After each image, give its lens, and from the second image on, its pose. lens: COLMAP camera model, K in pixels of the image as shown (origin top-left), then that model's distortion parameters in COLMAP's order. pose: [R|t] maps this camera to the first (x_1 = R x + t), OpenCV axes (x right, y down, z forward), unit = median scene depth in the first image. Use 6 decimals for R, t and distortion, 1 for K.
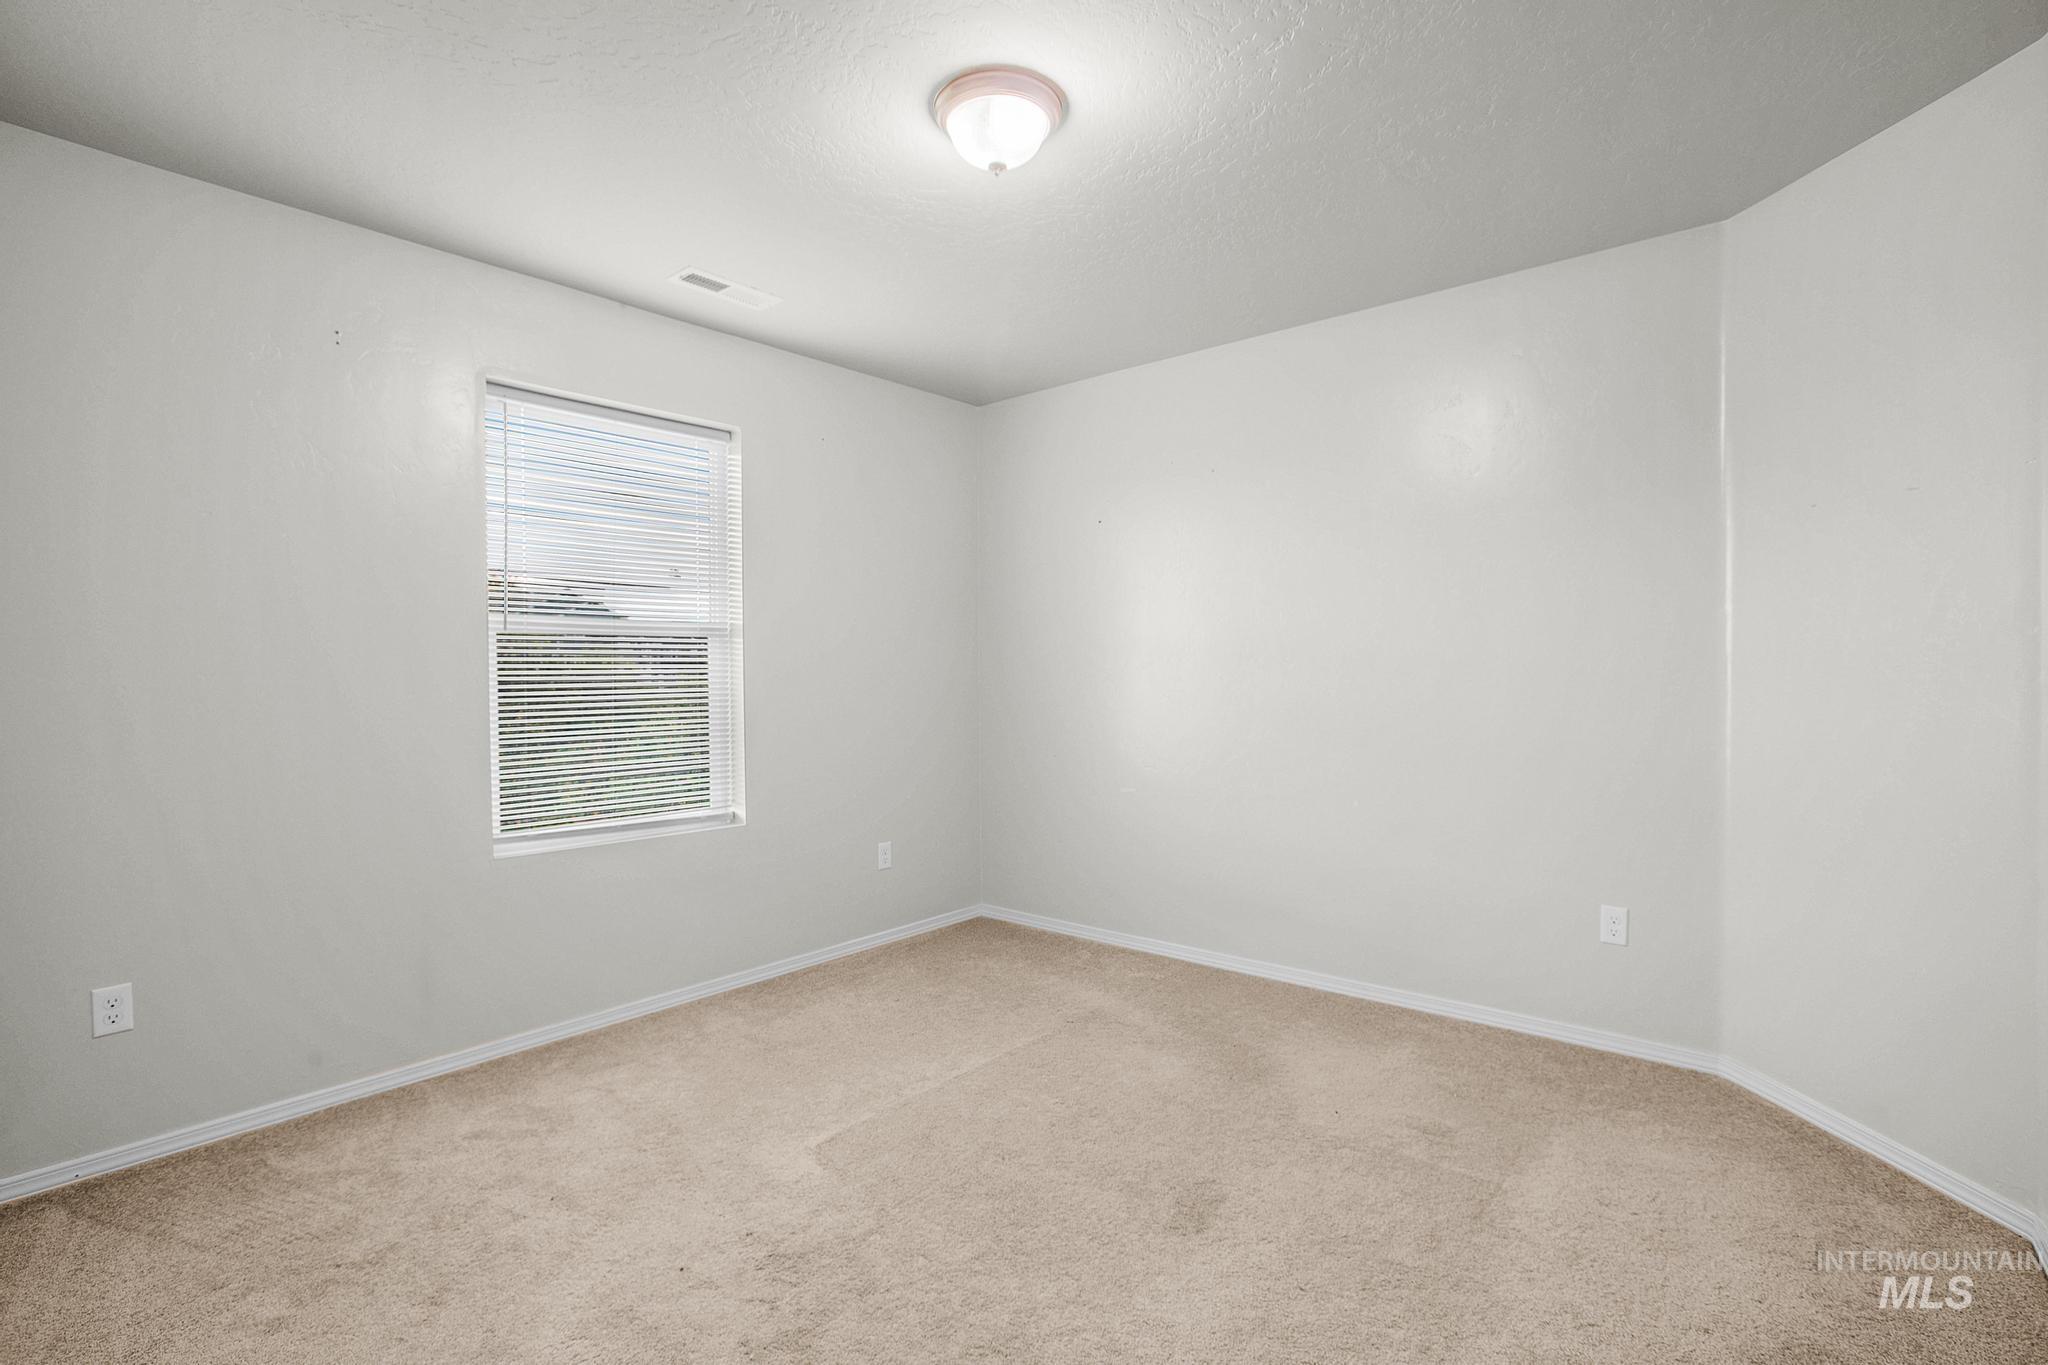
lens RADIAL K [[952.6, 0, 1039.6], [0, 952.6, 681.0], [0, 0, 1]] dist [-0.044587, 0.012519]
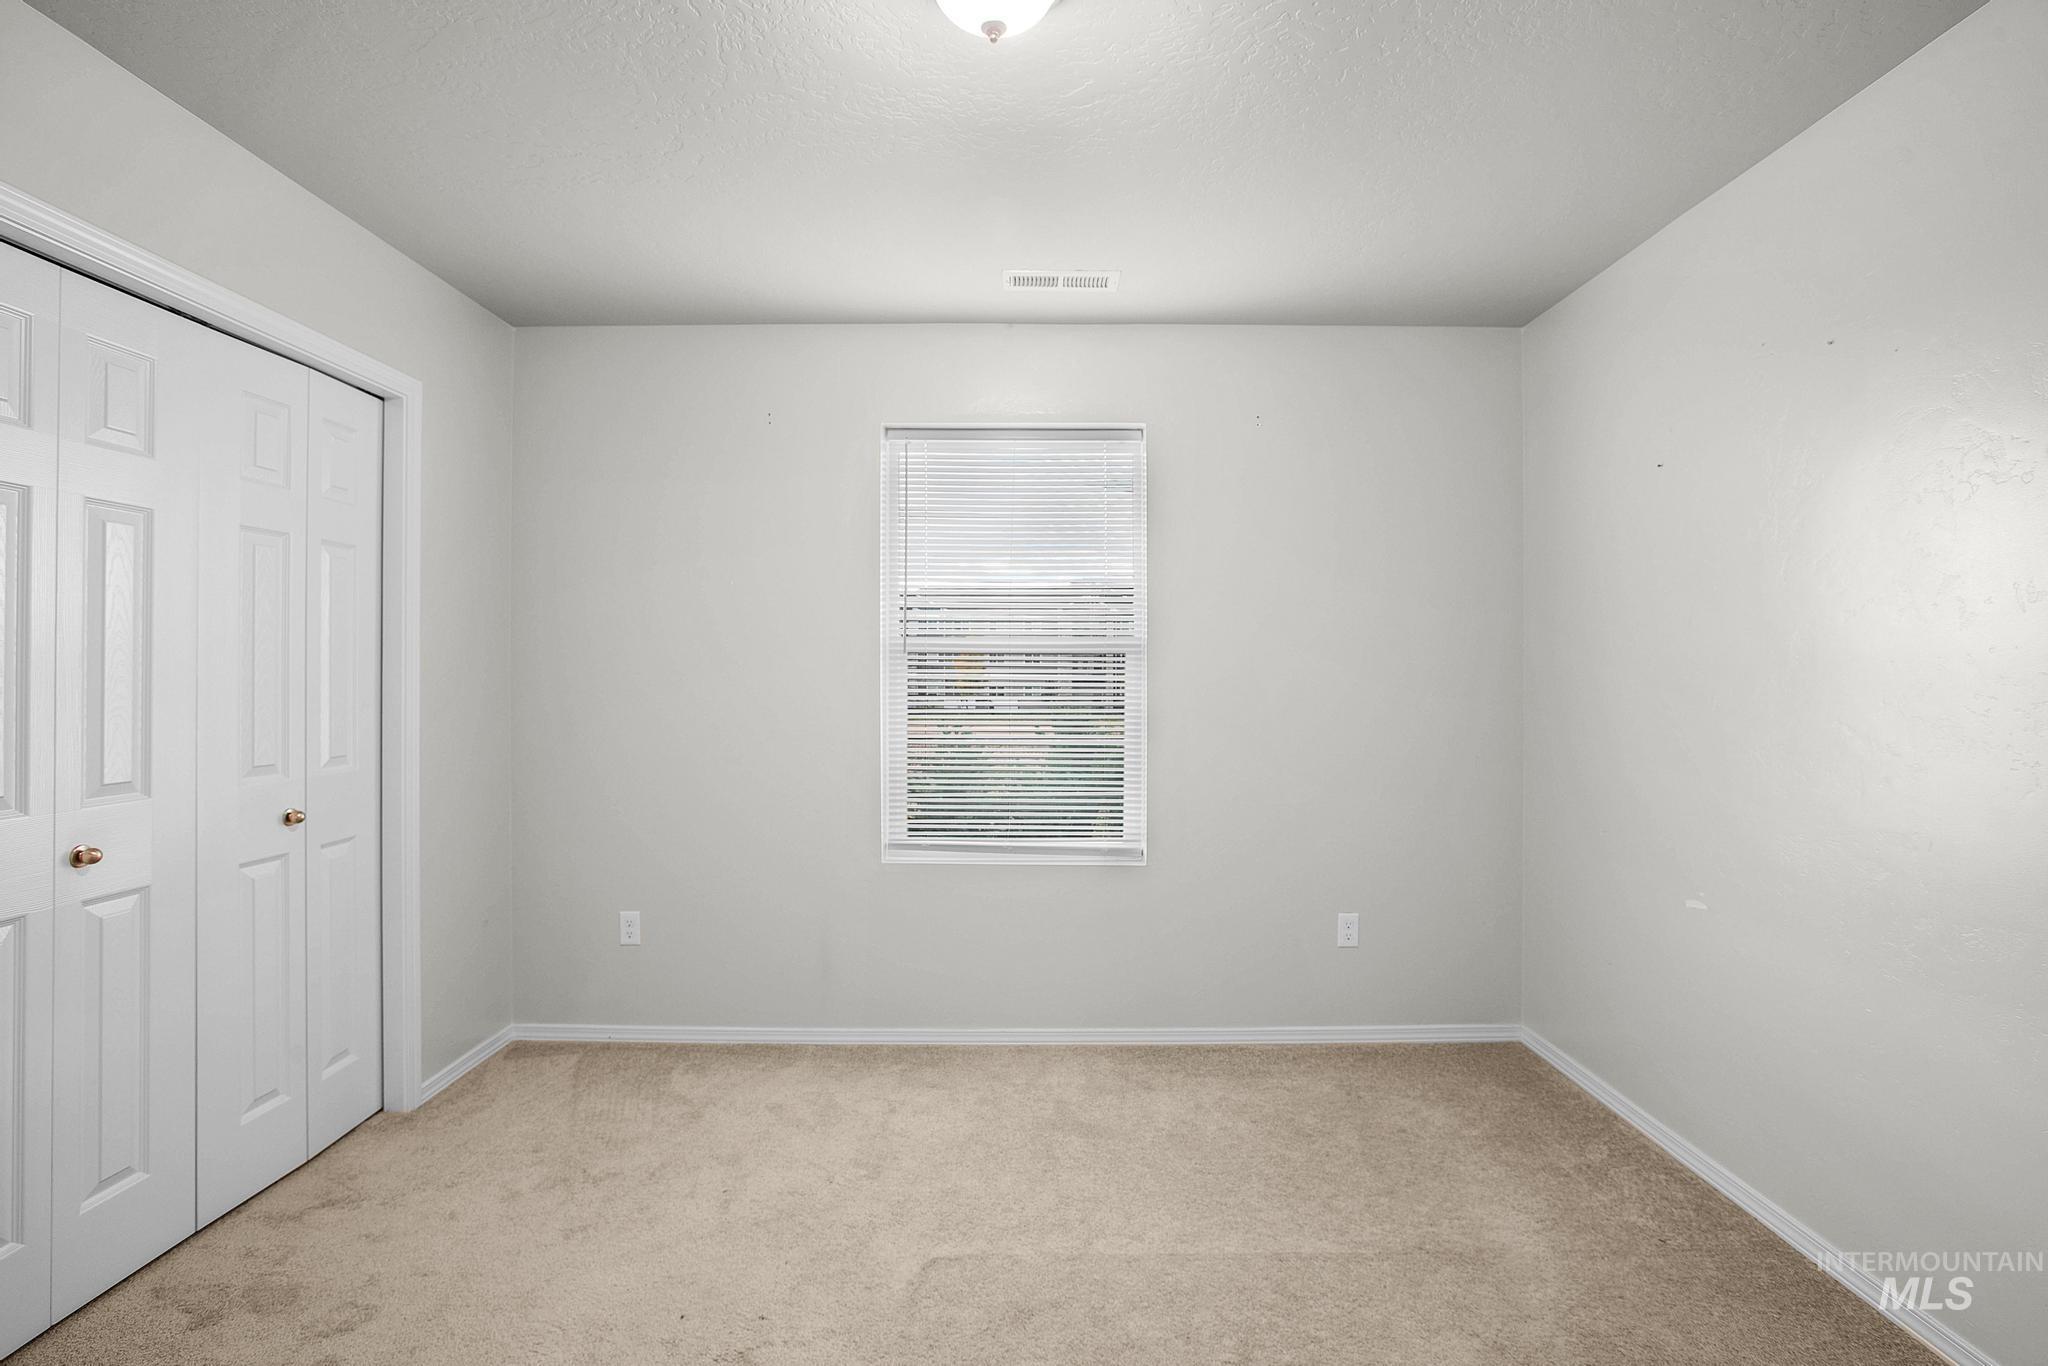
lens RADIAL K [[952.6, 0, 1018.1], [0, 952.6, 667.6], [0, 0, 1]] dist [-0.044587, 0.012519]
pose [[0.636762, -0.000840, -0.771060, 0.341455], [-0.017491, 0.999726, -0.015534, -0.020813], [0.770862, 0.023379, 0.636573, 0.371712]]
